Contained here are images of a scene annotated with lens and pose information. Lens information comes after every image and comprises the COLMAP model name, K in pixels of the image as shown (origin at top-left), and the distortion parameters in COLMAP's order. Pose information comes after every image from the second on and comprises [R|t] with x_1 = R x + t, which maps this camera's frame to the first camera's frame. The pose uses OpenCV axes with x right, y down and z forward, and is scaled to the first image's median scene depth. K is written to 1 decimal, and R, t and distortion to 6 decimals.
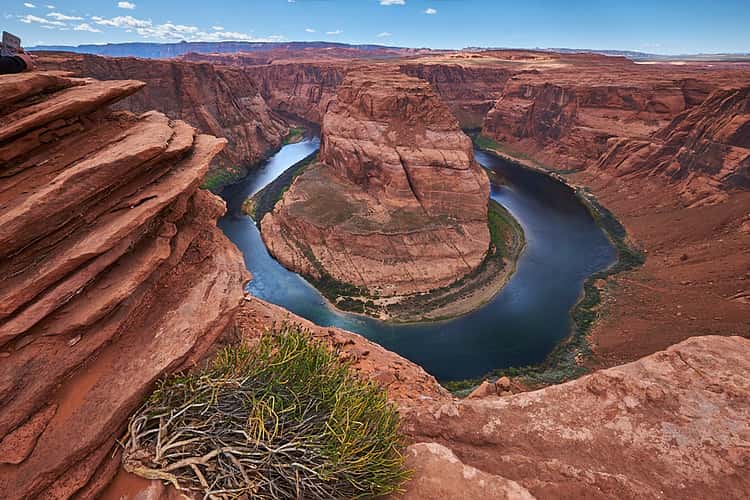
lens RADIAL K [[322.0, 0, 381.5], [0, 322.0, 249.1], [0, 0, 1]] dist [-0.000663, 0.000169]
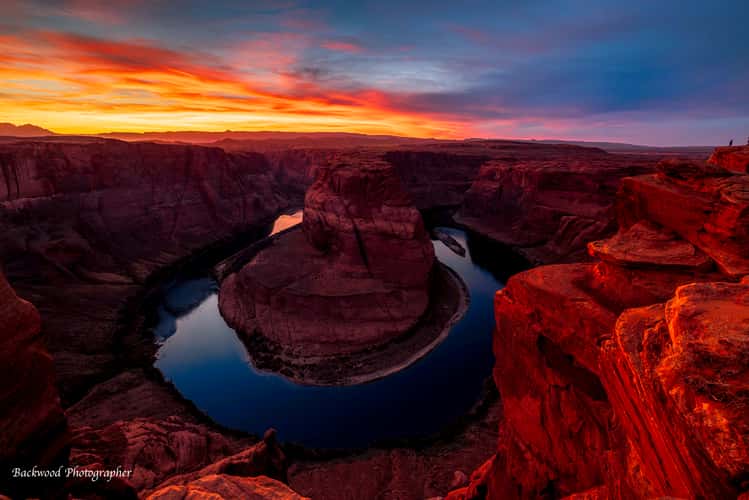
lens RADIAL K [[309.3, 0, 374.5], [0, 309.3, 250.0], [0, 0, 1]] dist [0.002037, -0.000032]
pose [[0.997800, 0.033948, -0.056946, 0.181166], [-0.045081, 0.977230, -0.207337, 0.007160], [0.048610, 0.209448, 0.976611, -0.016099]]
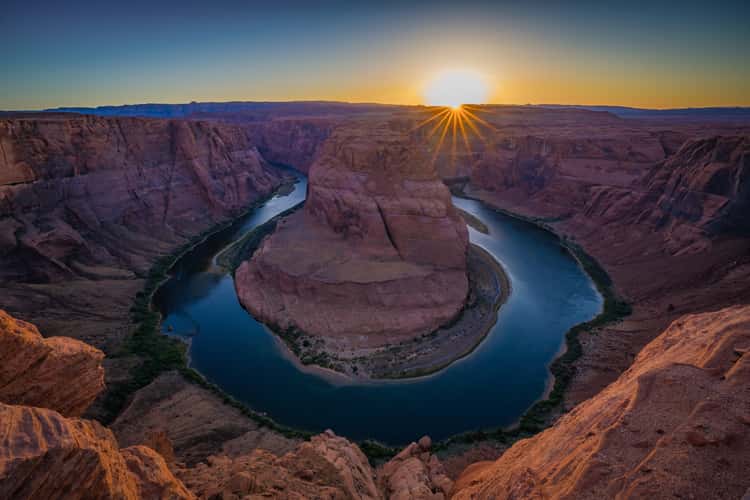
lens RADIAL K [[332.5, 0, 373.0], [0, 332.5, 247.1], [0, 0, 1]] dist [-0.003263, 0.000459]
pose [[0.999773, -0.001656, -0.021224, 0.061356], [-0.001664, 0.987838, -0.155479, 0.002420], [0.021223, 0.155479, 0.987611, -0.005744]]
